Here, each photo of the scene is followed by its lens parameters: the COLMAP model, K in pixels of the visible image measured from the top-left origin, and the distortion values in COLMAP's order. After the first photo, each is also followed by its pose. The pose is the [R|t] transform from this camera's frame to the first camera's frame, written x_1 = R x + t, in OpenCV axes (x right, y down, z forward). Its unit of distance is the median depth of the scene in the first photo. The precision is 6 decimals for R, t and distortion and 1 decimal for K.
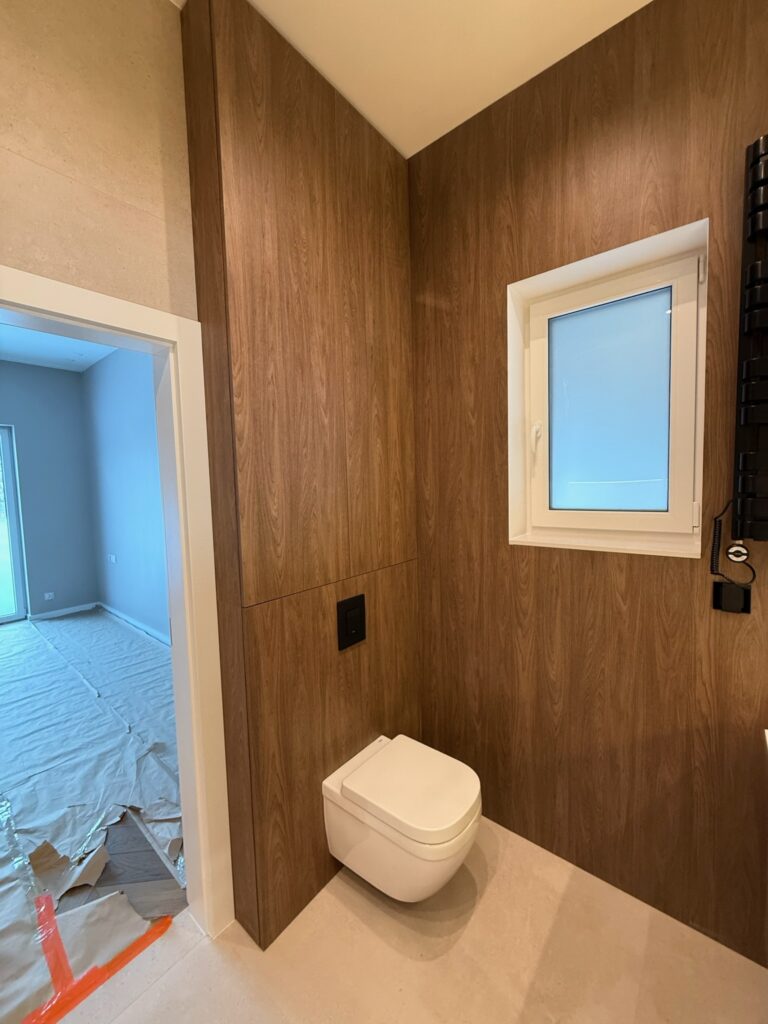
lens RADIAL K [[406.3, 0, 379.9], [0, 406.3, 509.4], [0, 0, 1]] dist [0.000772, -0.000708]
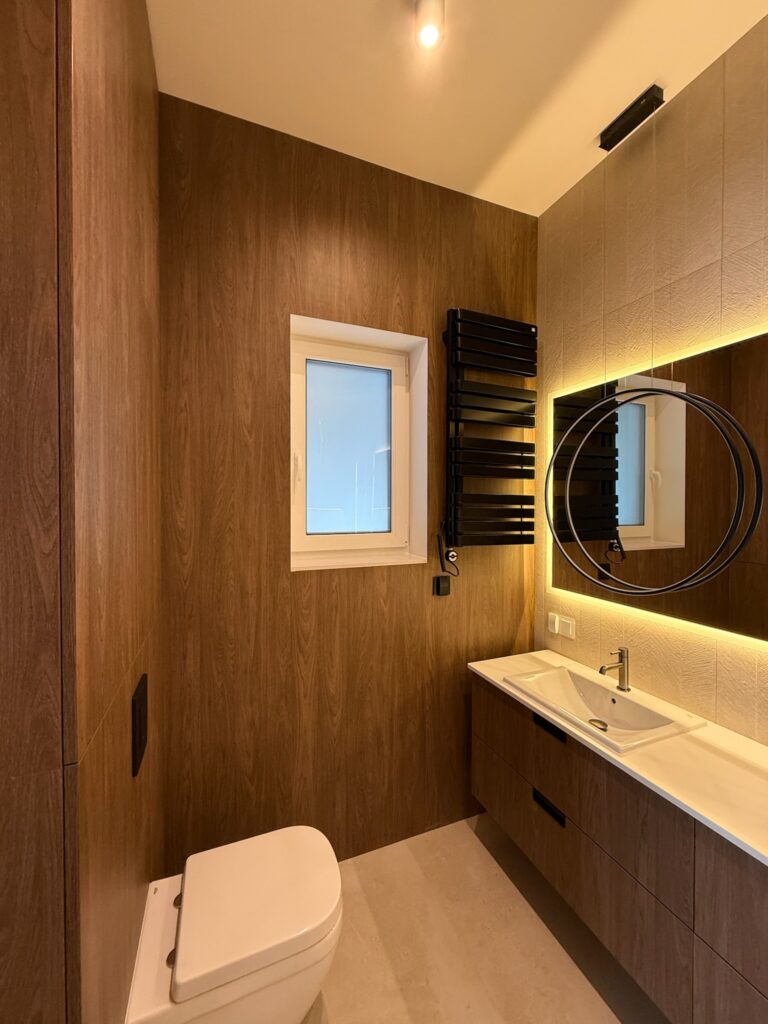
lens RADIAL K [[406.3, 0, 382.6], [0, 406.3, 508.9], [0, 0, 1]] dist [0.000772, -0.000708]
pose [[0.475894, 0.017201, 0.879334, -0.459916], [0.044369, 0.998066, -0.043536, -0.013179], [-0.878383, 0.059734, 0.474211, 0.348774]]
